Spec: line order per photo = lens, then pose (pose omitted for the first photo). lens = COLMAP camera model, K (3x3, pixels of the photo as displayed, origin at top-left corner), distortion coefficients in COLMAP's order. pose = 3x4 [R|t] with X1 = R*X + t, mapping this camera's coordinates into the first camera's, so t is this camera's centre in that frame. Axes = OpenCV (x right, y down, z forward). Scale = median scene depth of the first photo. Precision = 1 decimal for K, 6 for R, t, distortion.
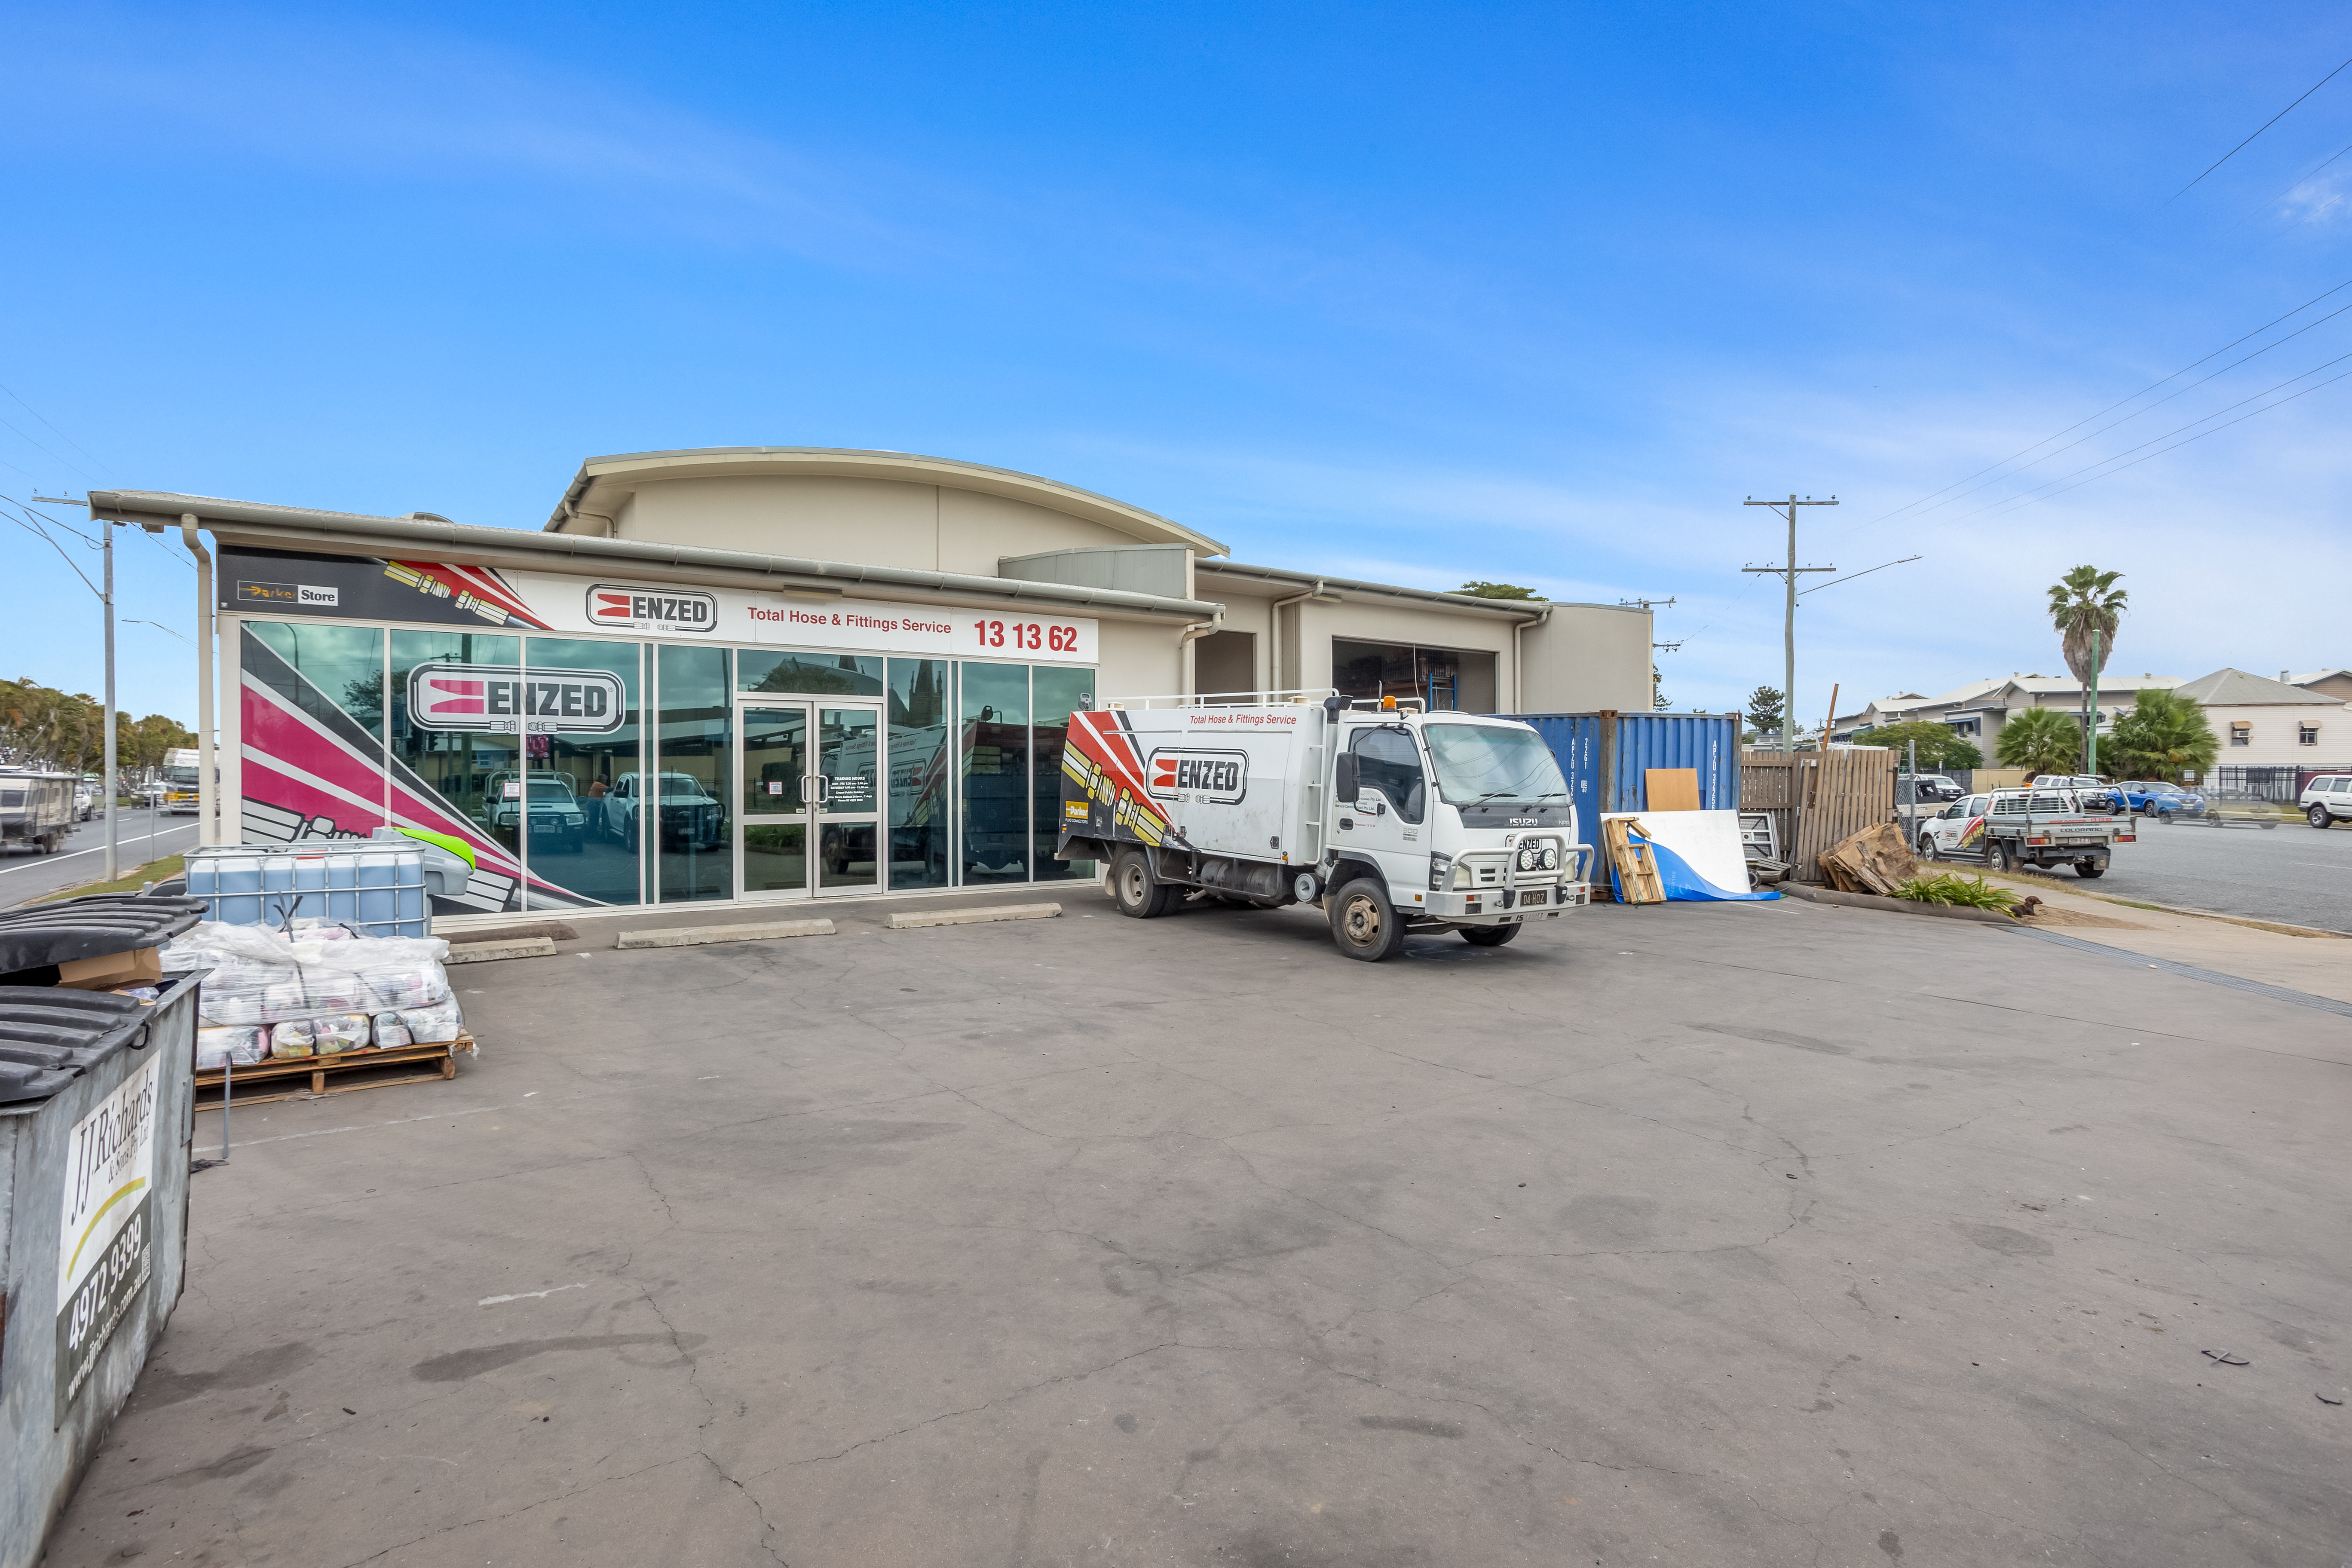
lens RADIAL K [[1141.9, 0, 1164.2], [0, 1141.9, 794.9], [0, 0, 1]] dist [-0.015429, 0.003548]
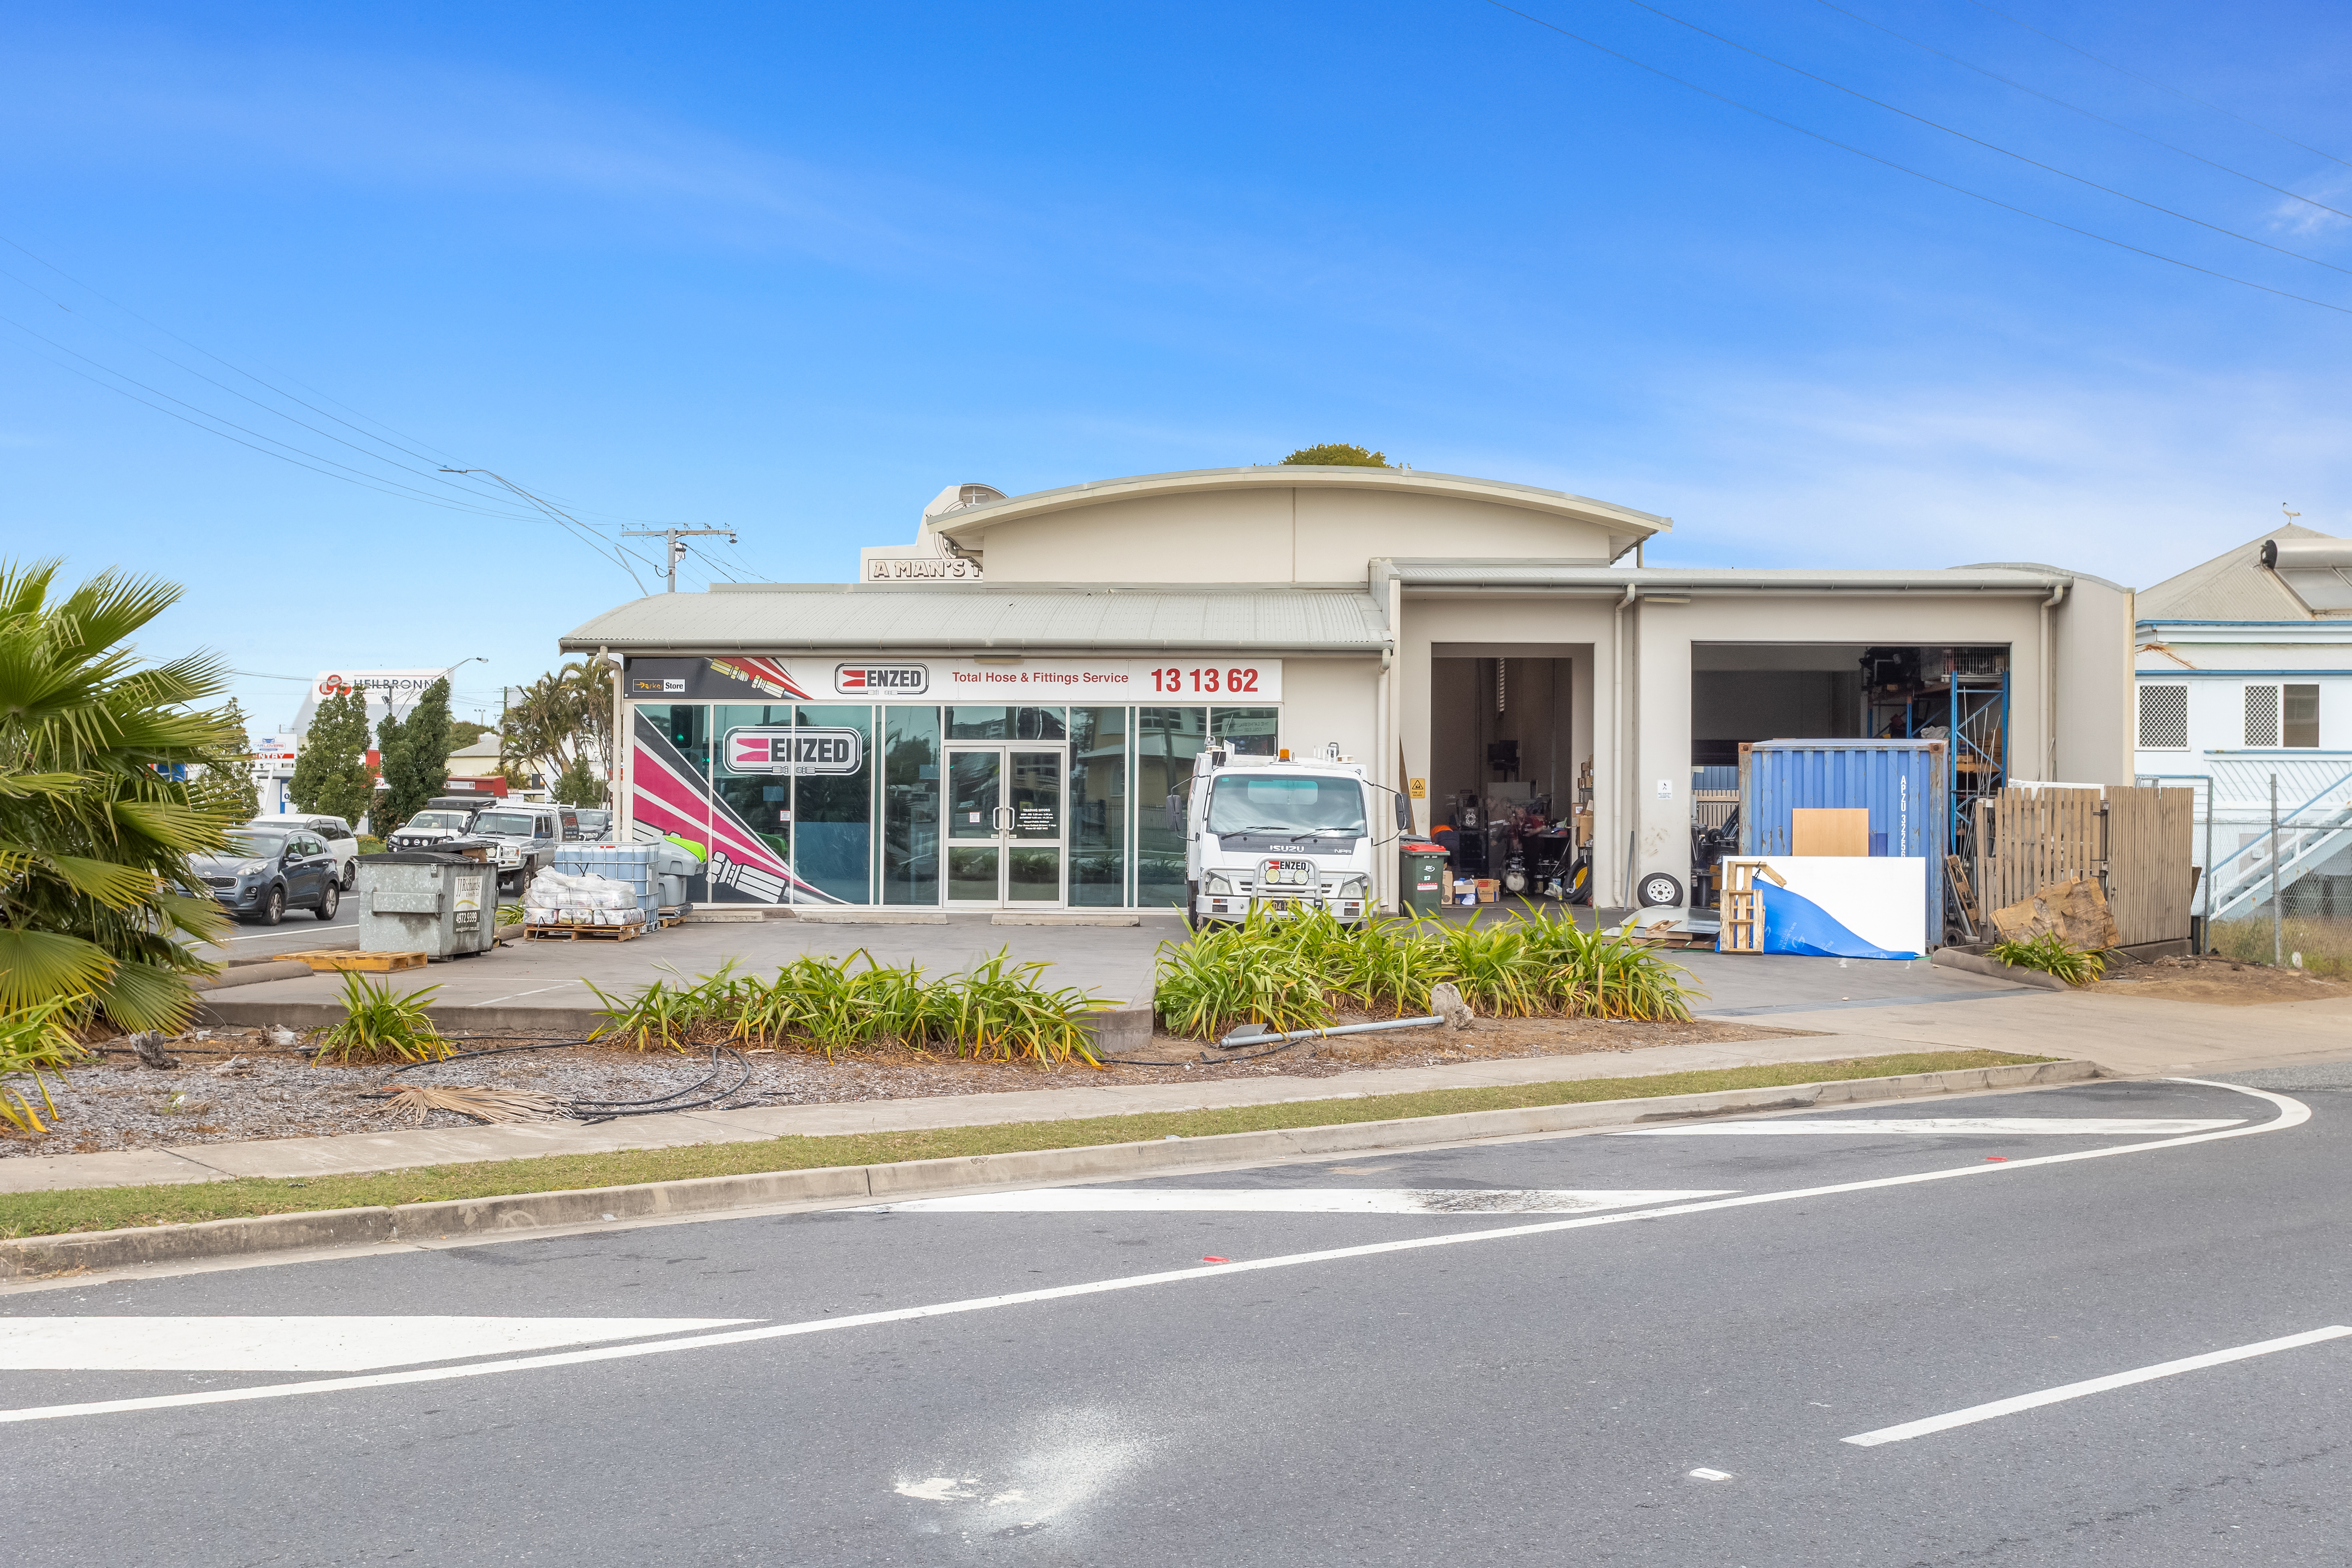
lens RADIAL K [[2702.5, 0, 1175.9], [0, 2702.5, 778.7], [0, 0, 1]] dist [-0.023564, 0.000000]
pose [[0.802424, 0.003647, -0.596743, 1.569387], [-0.018868, 0.999636, -0.019262, 0.004169], [0.596456, 0.026716, 0.802201, -1.203635]]
